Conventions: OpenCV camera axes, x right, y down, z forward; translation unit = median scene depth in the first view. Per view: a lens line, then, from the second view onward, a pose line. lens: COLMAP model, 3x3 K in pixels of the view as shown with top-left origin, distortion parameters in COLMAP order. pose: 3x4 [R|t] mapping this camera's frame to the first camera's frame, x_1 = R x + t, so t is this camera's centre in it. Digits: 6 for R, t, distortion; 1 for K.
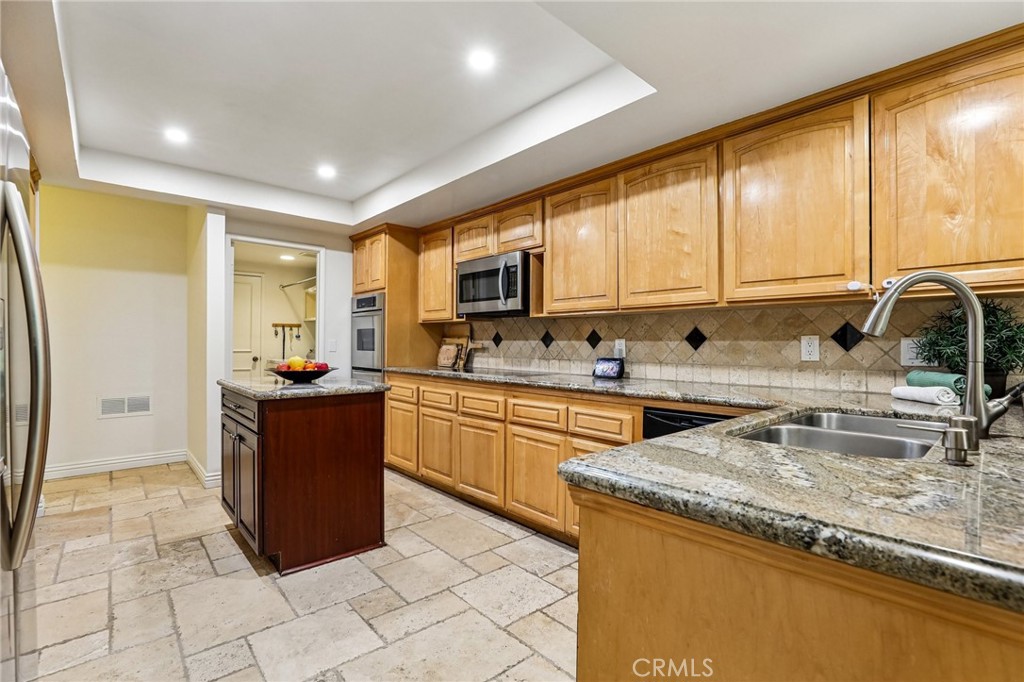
lens RADIAL K [[468.9, 0, 516.6], [0, 468.9, 344.6], [0, 0, 1]] dist [-0.039259, 0.009712]
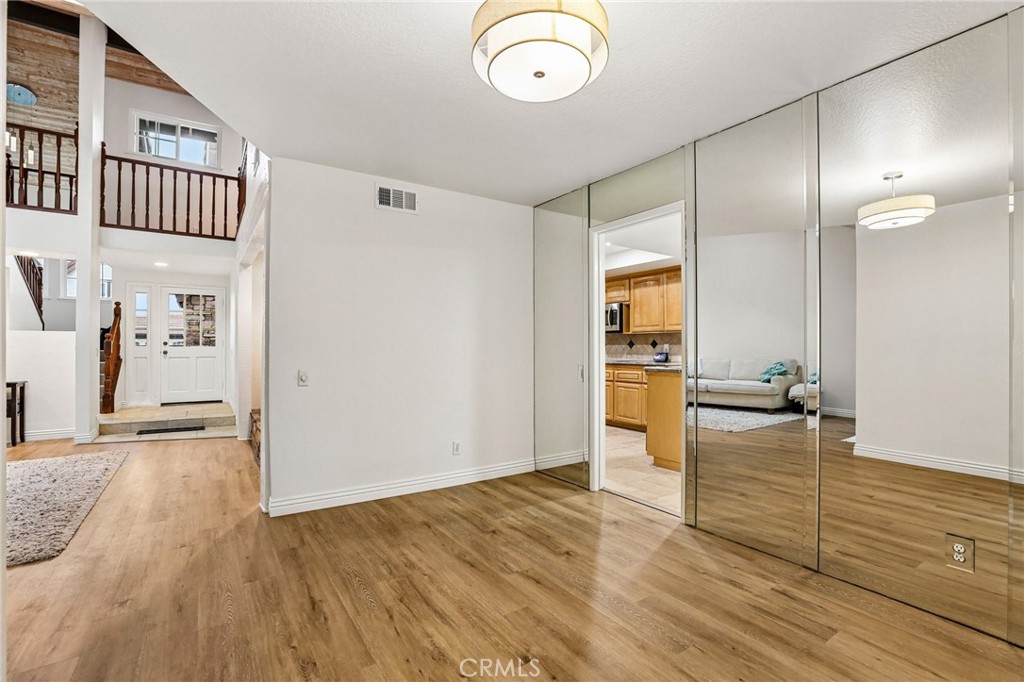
lens RADIAL K [[468.9, 0, 516.1], [0, 468.9, 349.4], [0, 0, 1]] dist [-0.039259, 0.009712]
pose [[0.989828, -0.005164, -0.142176, -0.151419], [0.005581, 0.999981, 0.002531, 0.003252], [0.142160, -0.003299, 0.989838, -1.173508]]
